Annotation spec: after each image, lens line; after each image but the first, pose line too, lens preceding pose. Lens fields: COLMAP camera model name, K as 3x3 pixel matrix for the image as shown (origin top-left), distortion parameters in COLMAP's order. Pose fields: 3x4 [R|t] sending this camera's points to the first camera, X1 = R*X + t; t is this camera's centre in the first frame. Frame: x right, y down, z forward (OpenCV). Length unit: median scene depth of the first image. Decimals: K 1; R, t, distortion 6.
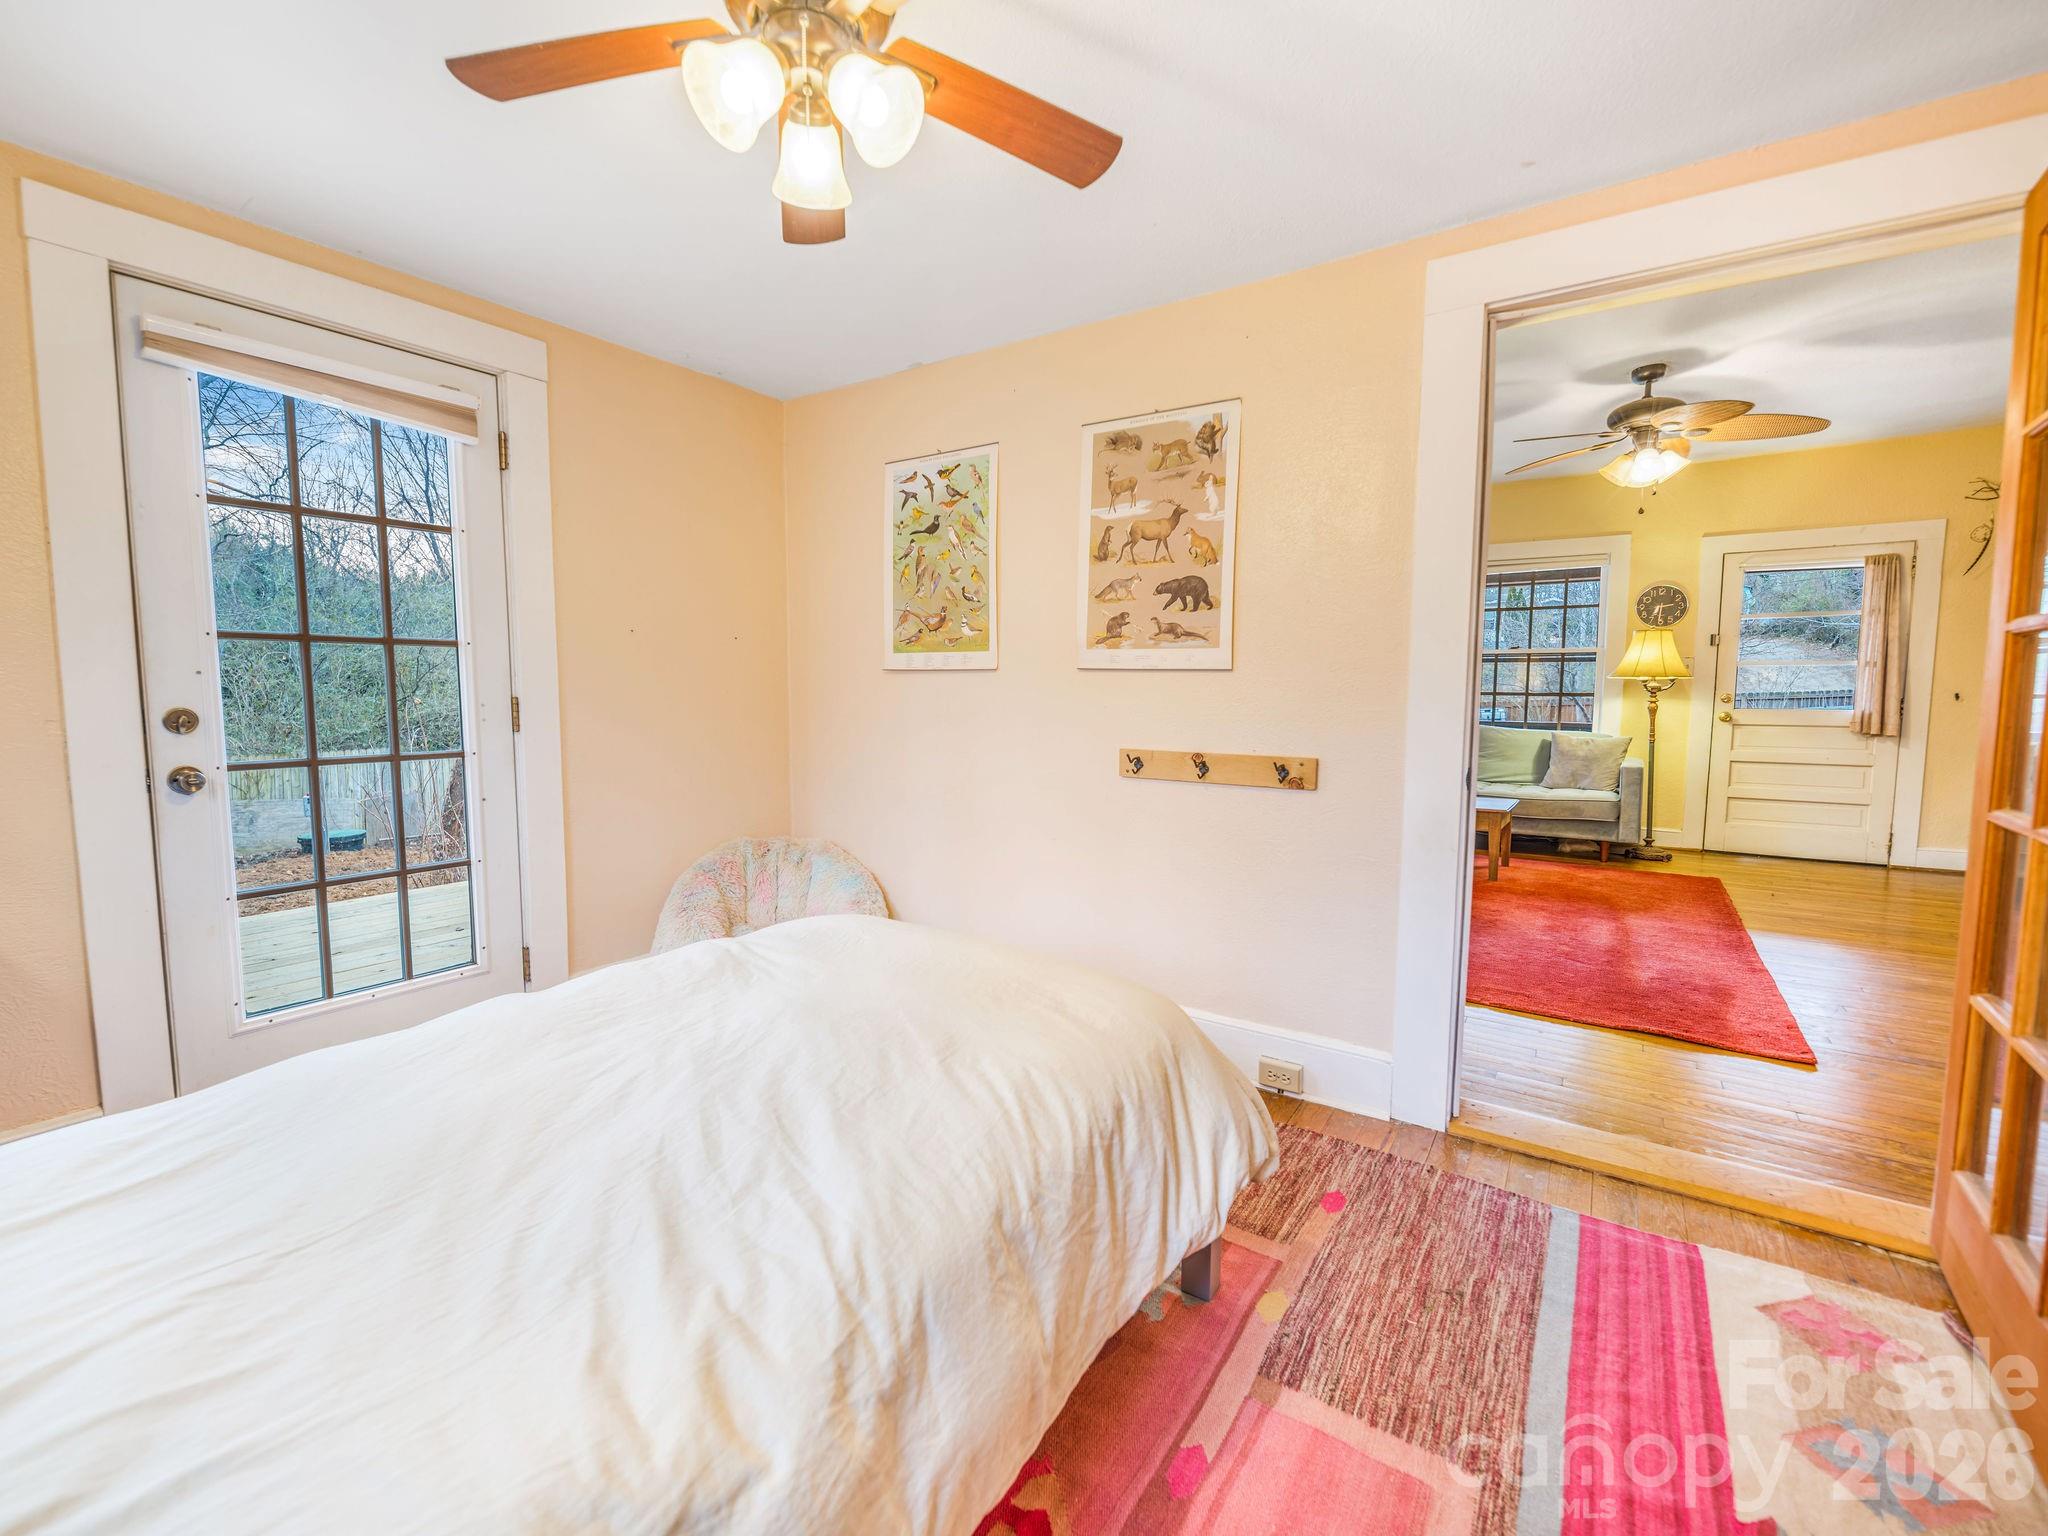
lens RADIAL K [[859.4, 0, 1024.3], [0, 859.4, 760.1], [0, 0, 1]] dist [-0.000362, -0.002157]
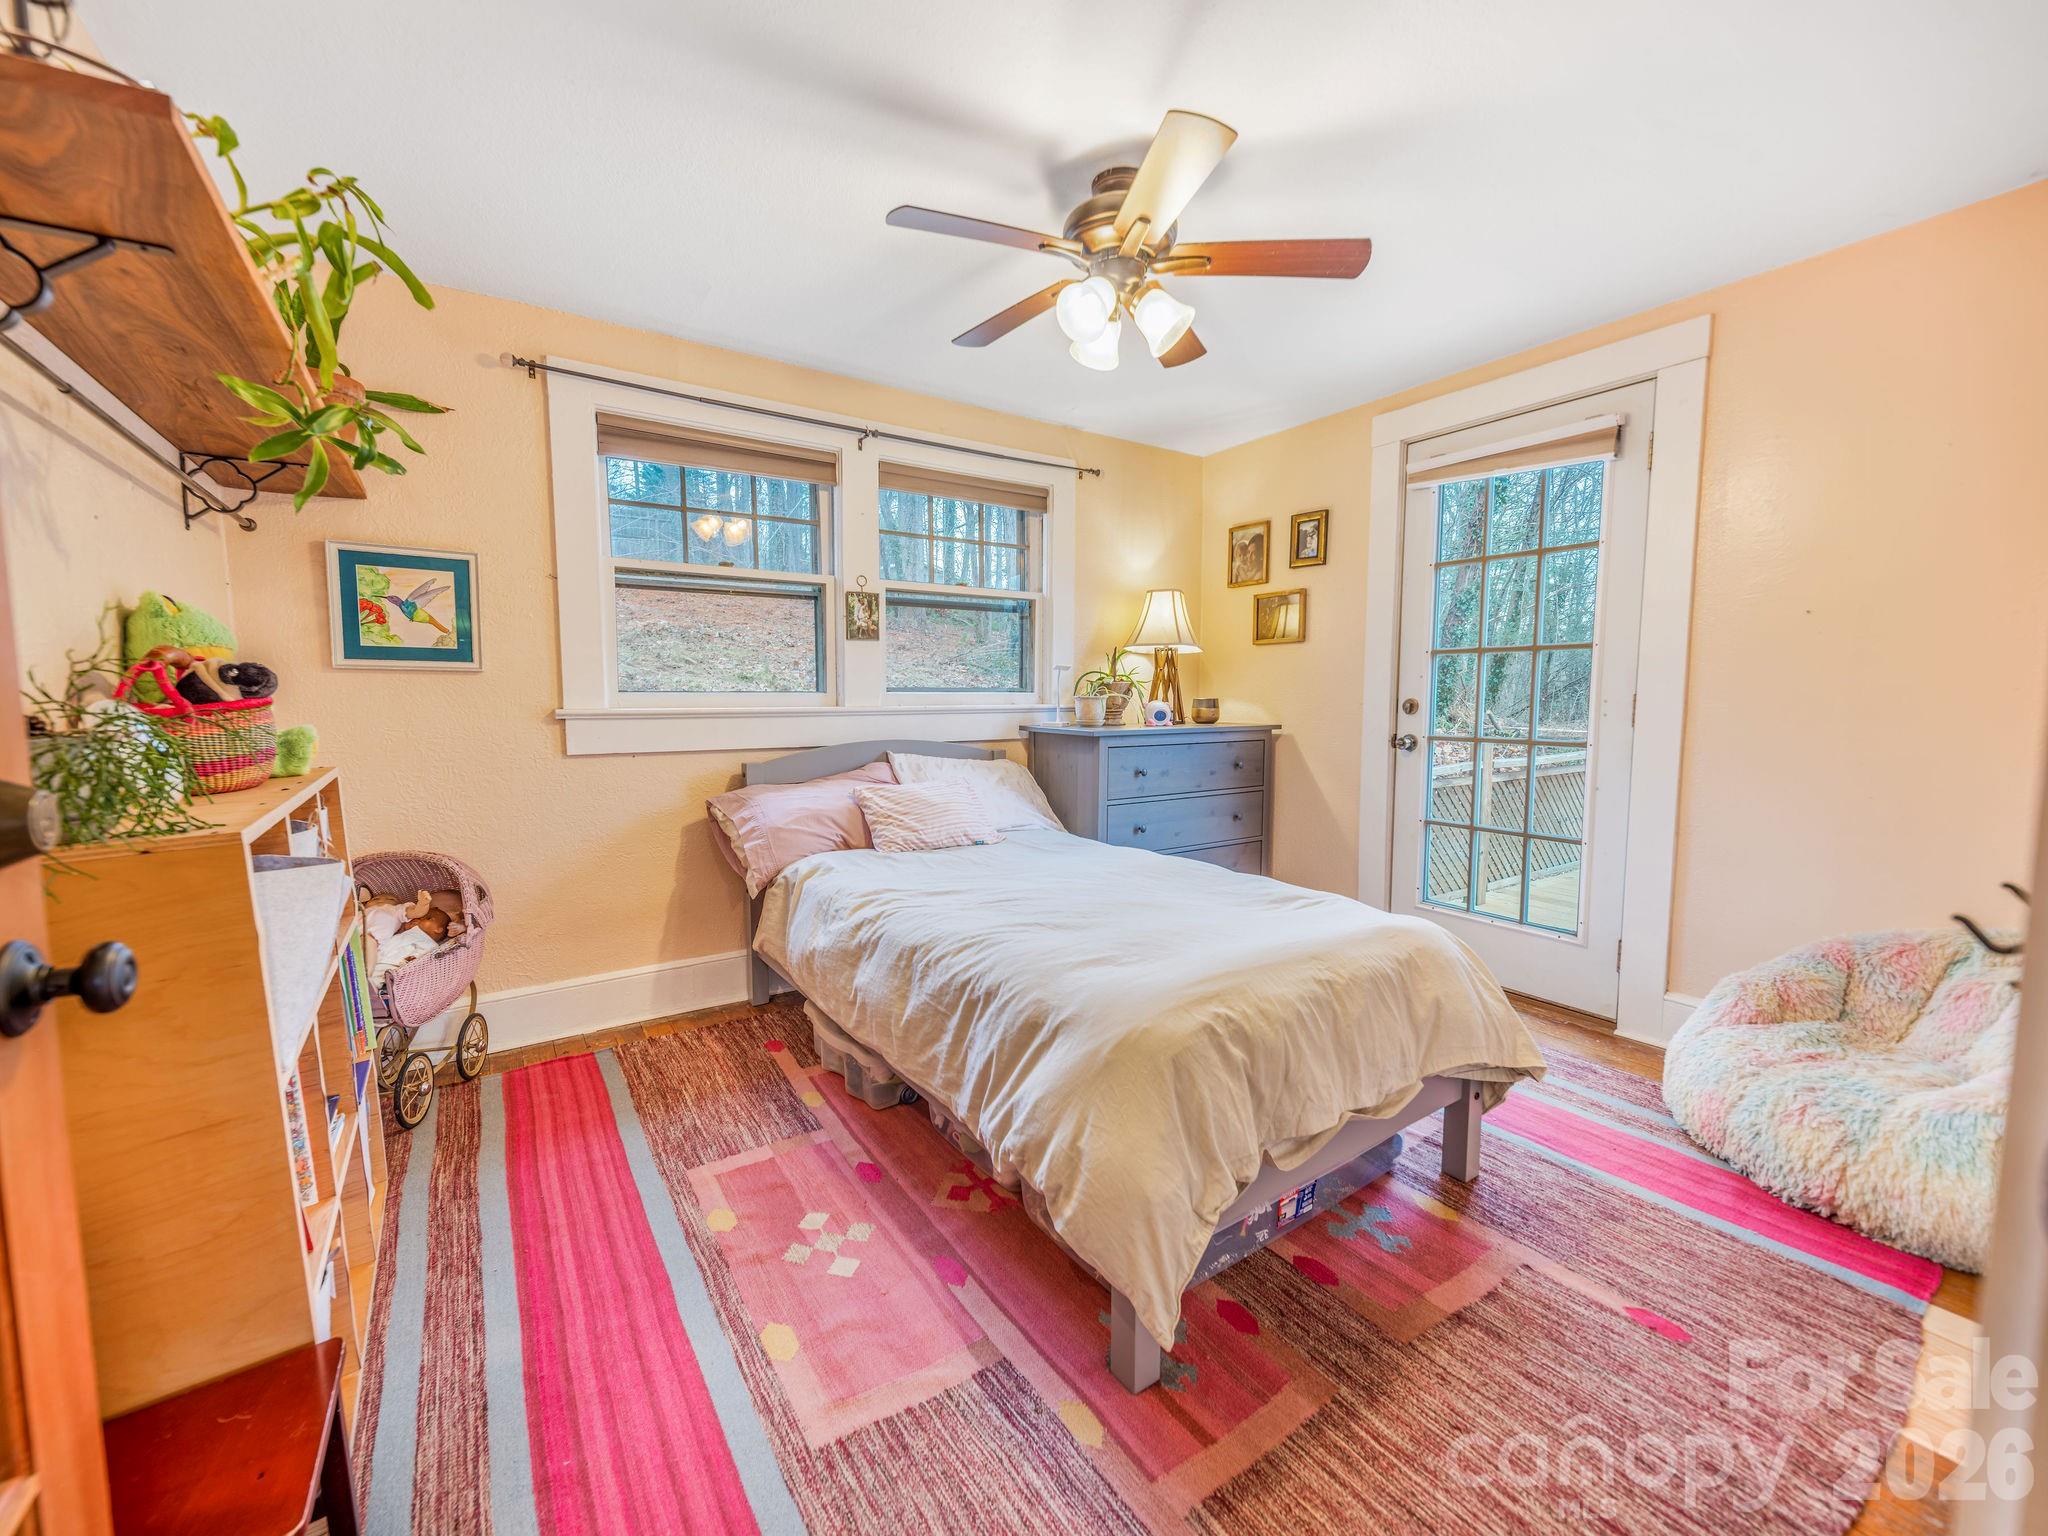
lens RADIAL K [[859.4, 0, 1028.5], [0, 859.4, 772.7], [0, 0, 1]] dist [-0.000362, -0.002157]
pose [[-0.382440, 0.086303, -0.919941, 1.089150], [-0.079317, 0.988887, 0.125745, -0.092734], [0.920570, 0.121057, -0.371345, 1.267013]]
